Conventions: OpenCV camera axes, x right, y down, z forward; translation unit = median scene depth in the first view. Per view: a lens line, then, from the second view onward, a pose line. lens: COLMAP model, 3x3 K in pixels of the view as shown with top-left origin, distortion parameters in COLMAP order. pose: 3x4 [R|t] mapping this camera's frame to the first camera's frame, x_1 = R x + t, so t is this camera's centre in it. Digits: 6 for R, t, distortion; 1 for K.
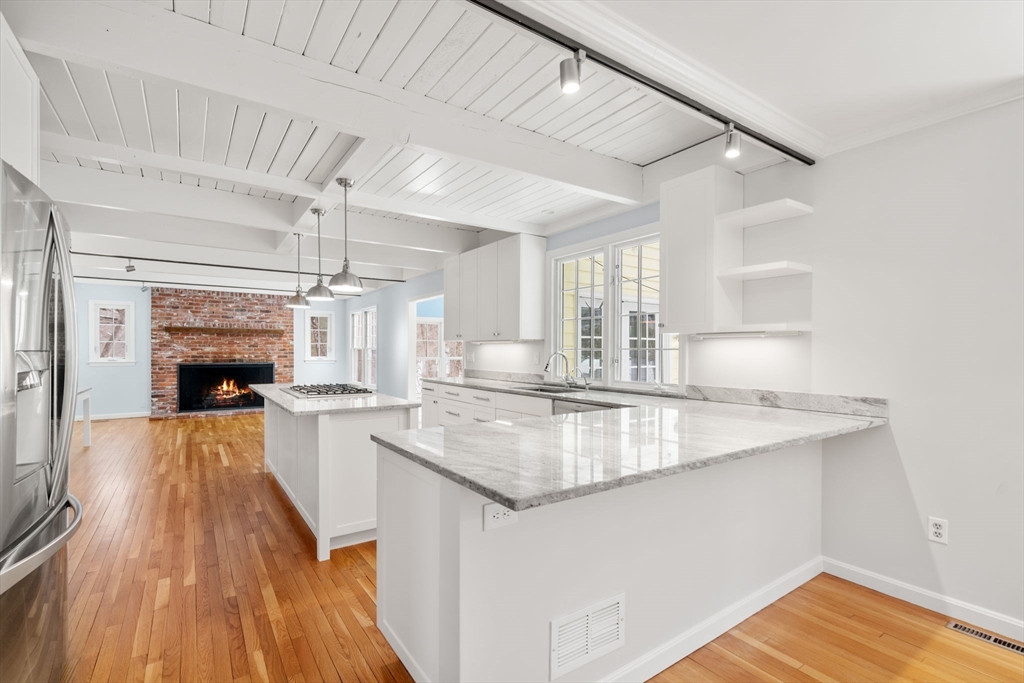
lens RADIAL K [[470.4, 0, 511.0], [0, 470.4, 344.7], [0, 0, 1]] dist [-0.014746, -0.001563]
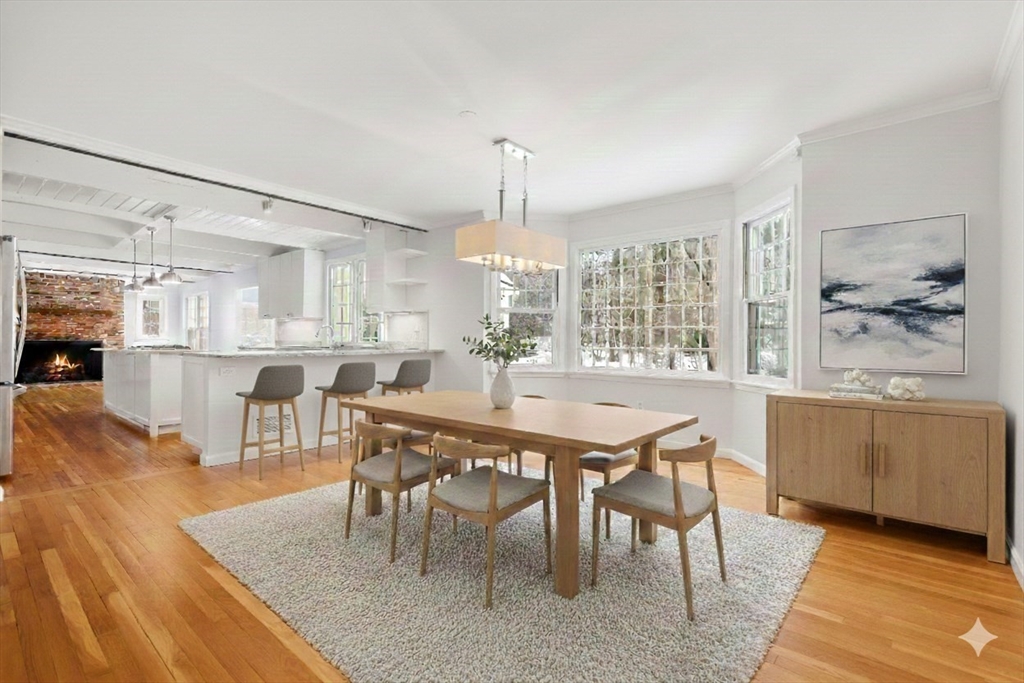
lens RADIAL K [[470.4, 0, 511.6], [0, 470.4, 341.9], [0, 0, 1]] dist [-0.014746, -0.001563]
pose [[0.963464, -0.004809, 0.267795, 0.276035], [-0.001150, 0.999755, 0.022088, 0.036287], [-0.267836, -0.021589, 0.963223, -0.692907]]
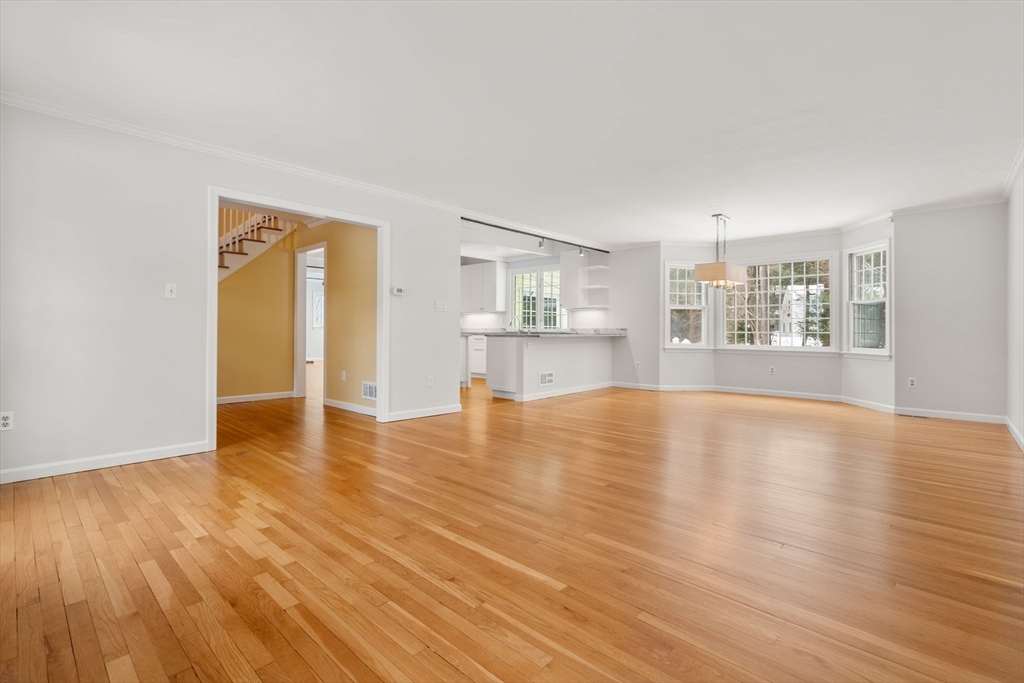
lens RADIAL K [[470.4, 0, 502.5], [0, 470.4, 331.9], [0, 0, 1]] dist [-0.014746, -0.001563]
pose [[0.980201, -0.006174, 0.197908, -0.394453], [0.001269, 0.999689, 0.024904, 0.031482], [-0.198000, -0.024159, 0.979904, -1.148430]]
